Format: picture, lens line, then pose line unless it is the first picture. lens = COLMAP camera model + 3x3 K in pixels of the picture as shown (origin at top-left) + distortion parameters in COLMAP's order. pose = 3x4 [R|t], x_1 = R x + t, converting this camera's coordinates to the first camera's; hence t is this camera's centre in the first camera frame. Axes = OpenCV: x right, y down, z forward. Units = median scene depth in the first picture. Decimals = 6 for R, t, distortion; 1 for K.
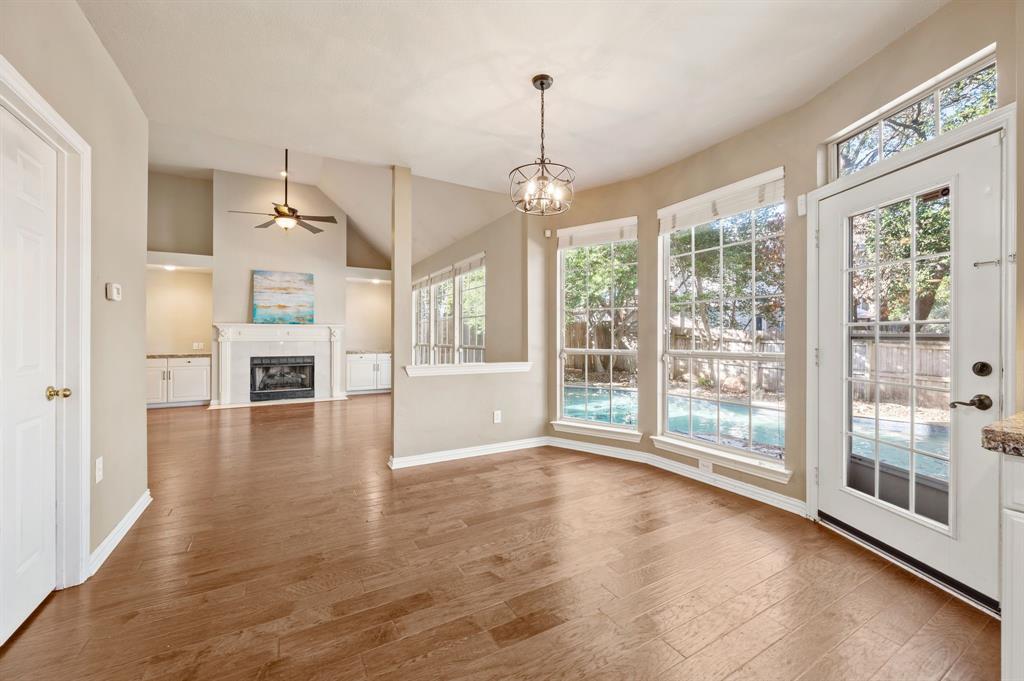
lens RADIAL K [[401.0, 0, 520.8], [0, 401.0, 335.8], [0, 0, 1]] dist [-0.012719, -0.000110]
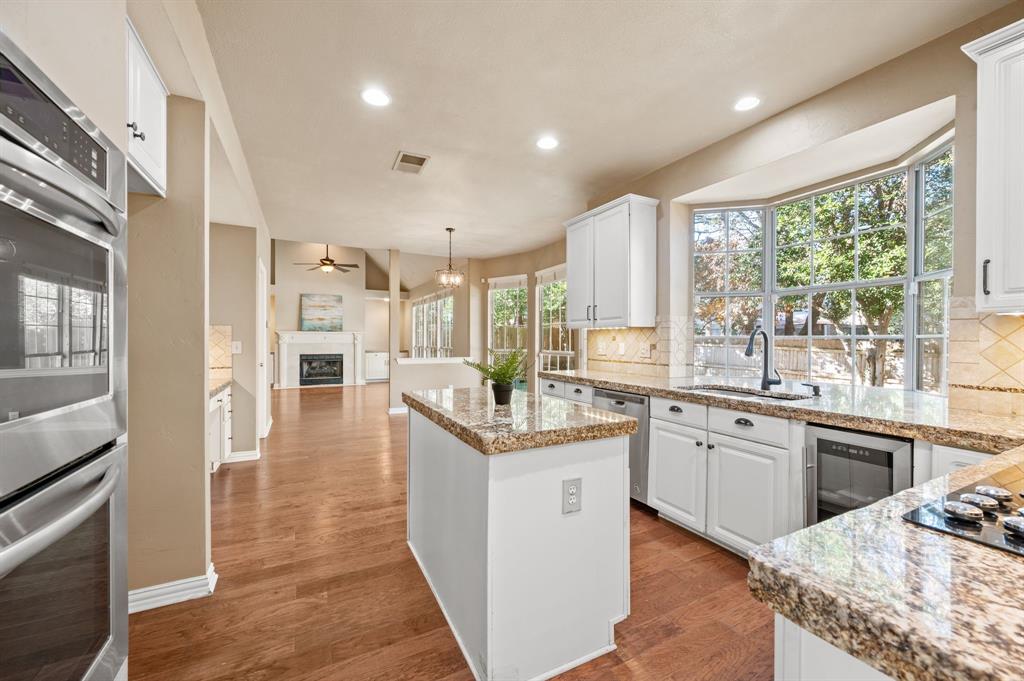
lens RADIAL K [[401.0, 0, 518.2], [0, 401.0, 339.5], [0, 0, 1]] dist [-0.012719, -0.000110]
pose [[0.998839, 0.003407, -0.048055, 0.174543], [-0.003106, 0.999975, 0.006340, -0.012062], [0.048075, -0.006184, 0.998825, -0.393669]]
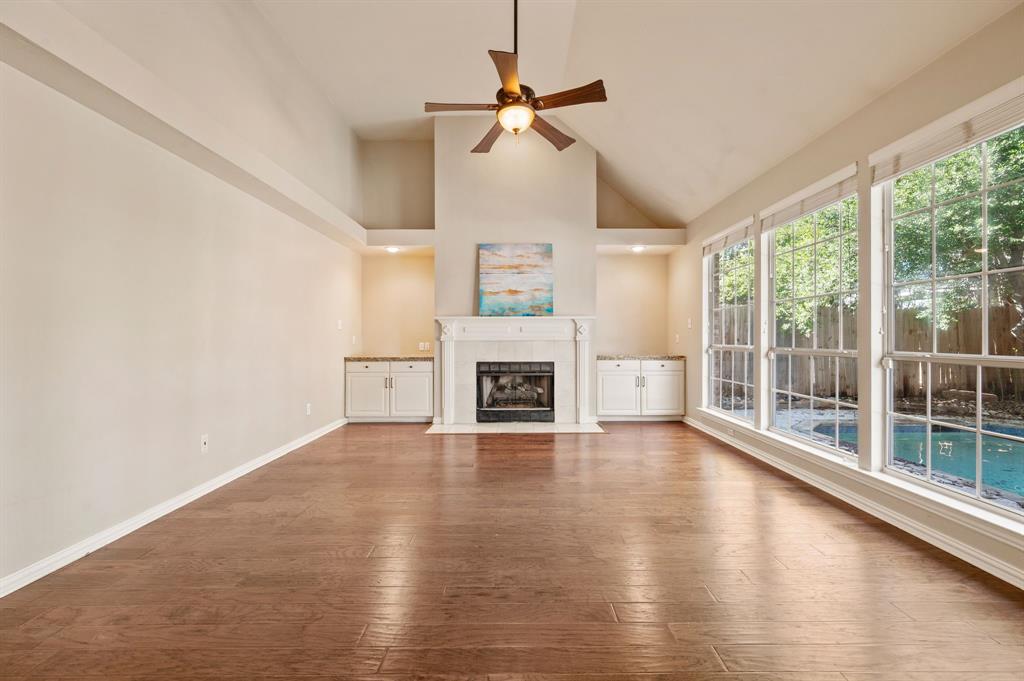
lens RADIAL K [[401.0, 0, 513.2], [0, 401.0, 335.5], [0, 0, 1]] dist [-0.012719, -0.000110]
pose [[0.853746, -0.002641, -0.520683, -0.229450], [0.004558, 0.999987, 0.002402, 0.002775], [0.520669, -0.004424, 0.853747, 0.394802]]
